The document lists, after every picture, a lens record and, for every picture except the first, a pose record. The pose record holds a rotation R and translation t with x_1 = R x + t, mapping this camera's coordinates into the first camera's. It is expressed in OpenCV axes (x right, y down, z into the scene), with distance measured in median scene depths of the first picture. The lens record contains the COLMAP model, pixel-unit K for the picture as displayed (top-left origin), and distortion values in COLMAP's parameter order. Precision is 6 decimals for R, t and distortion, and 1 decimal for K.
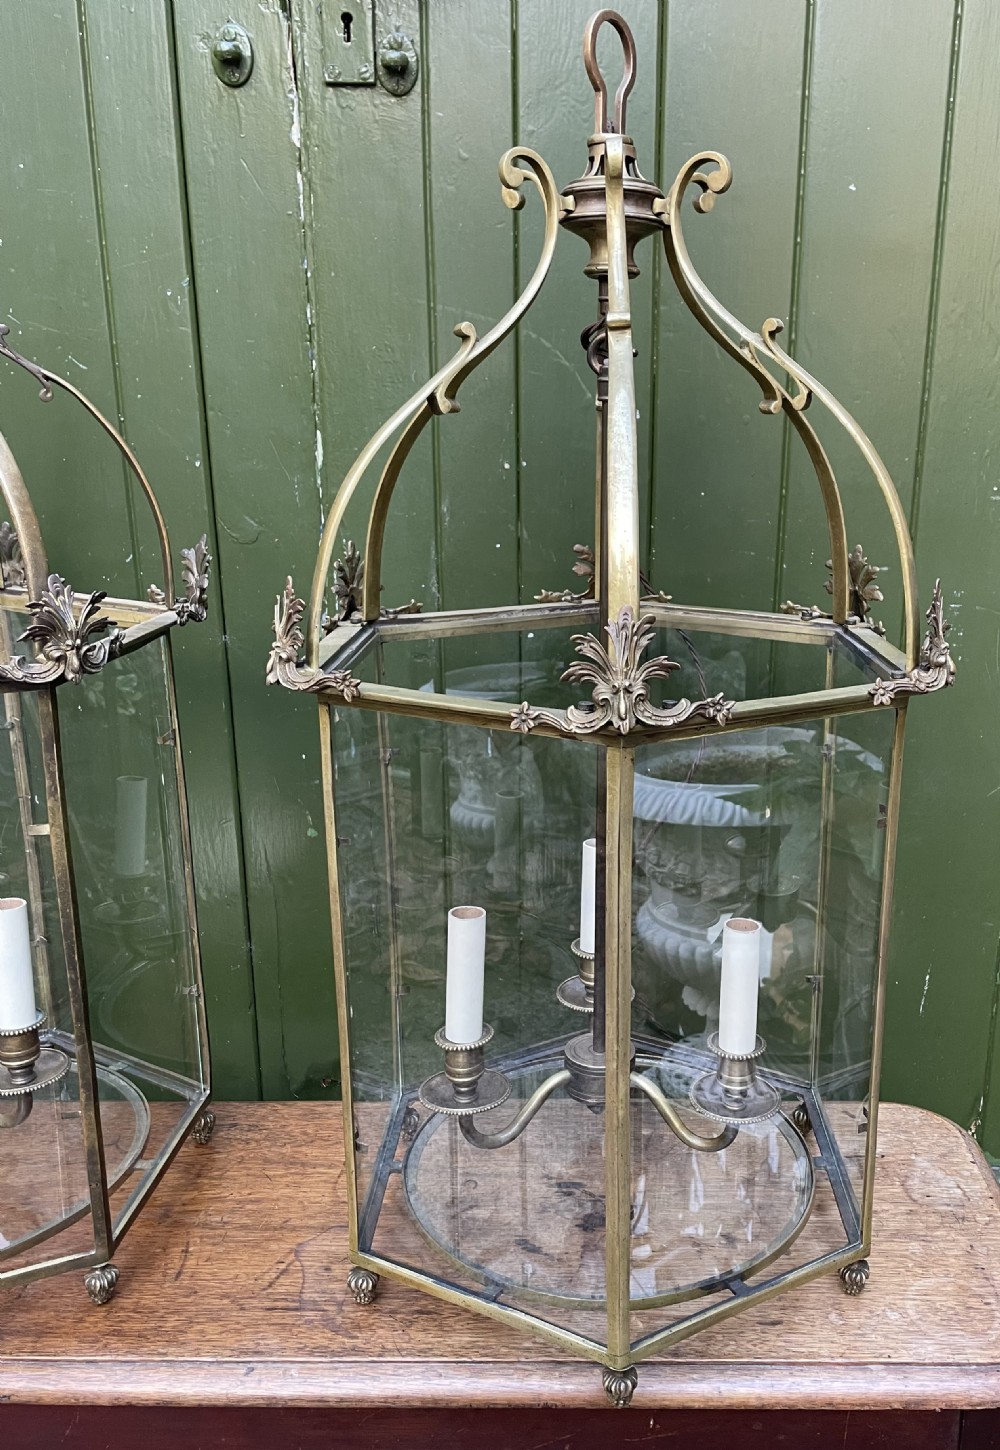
lens RADIAL K [[1182.8, 0, 619.3], [0, 1182.8, 758.1], [0, 0, 1]] dist [0.055216, -0.083458]
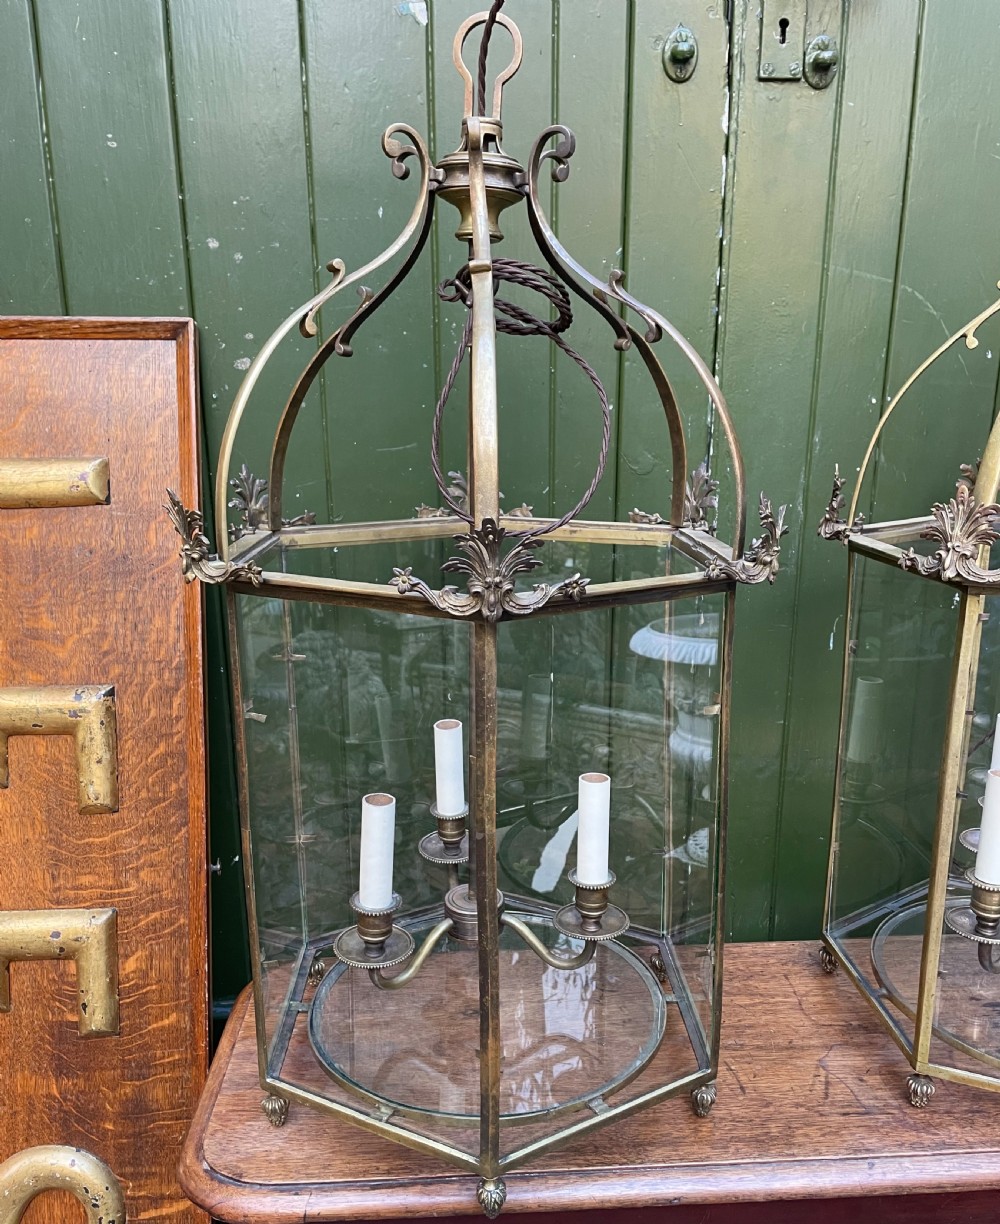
lens RADIAL K [[1005.7, 0, 510.8], [0, 1005.7, 660.4], [0, 0, 1]] dist [0.070648, -0.094659]
pose [[0.998904, -0.030780, 0.035266, -0.635479], [0.030777, 0.999526, 0.000632, 0.001242], [-0.035269, 0.000454, 0.999378, 0.002590]]
